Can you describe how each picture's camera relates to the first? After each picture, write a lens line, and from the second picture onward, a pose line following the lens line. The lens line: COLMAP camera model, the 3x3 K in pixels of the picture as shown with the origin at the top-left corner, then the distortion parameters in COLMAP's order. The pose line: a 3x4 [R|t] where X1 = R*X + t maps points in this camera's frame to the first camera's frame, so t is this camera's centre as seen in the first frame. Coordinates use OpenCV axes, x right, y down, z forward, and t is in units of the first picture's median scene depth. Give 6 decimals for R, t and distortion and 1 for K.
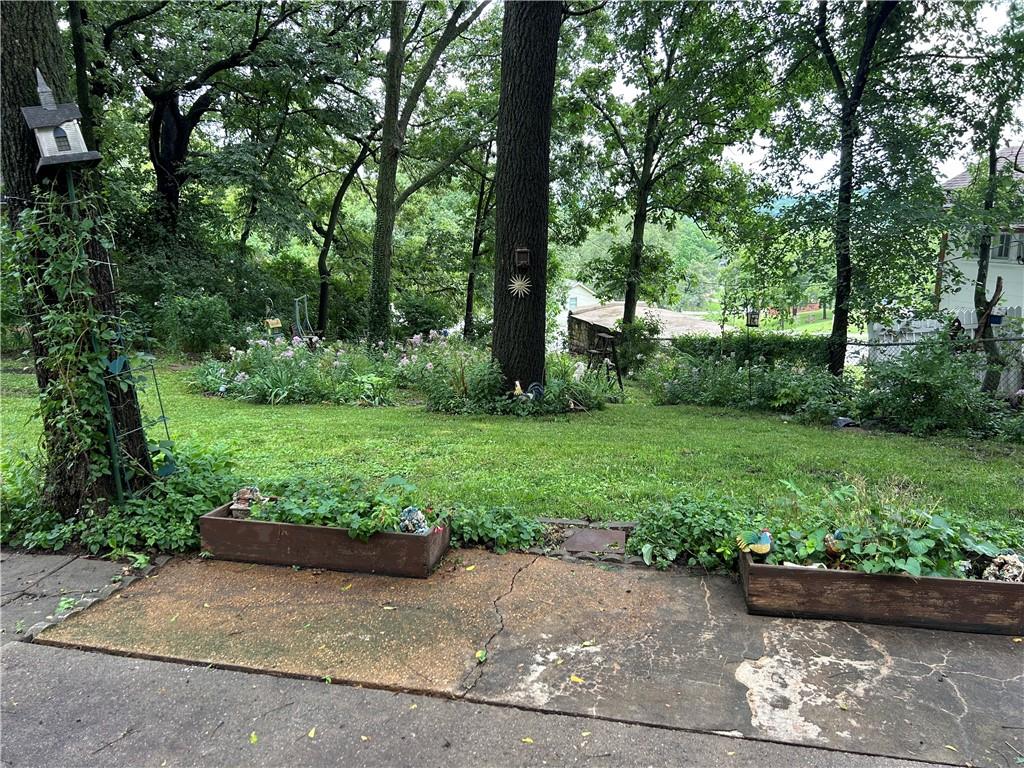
lens RADIAL K [[772.5, 0, 510.0], [0, 772.5, 392.4], [0, 0, 1]] dist [0.061189, -0.025361]
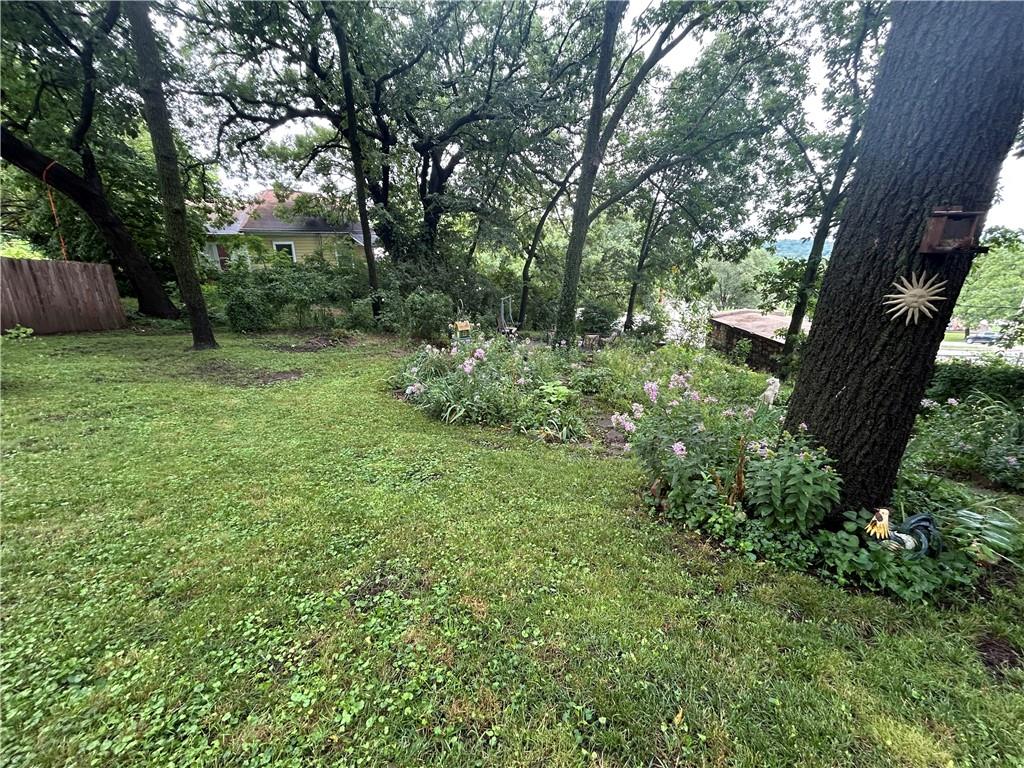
lens RADIAL K [[414.7, 0, 515.8], [0, 414.7, 376.7], [0, 0, 1]] dist [0.004883, 0.000000]
pose [[0.963376, 0.089207, -0.252883, -0.058851], [-0.071887, 0.994441, 0.076942, -0.038924], [0.258341, -0.055945, 0.964433, 0.286857]]
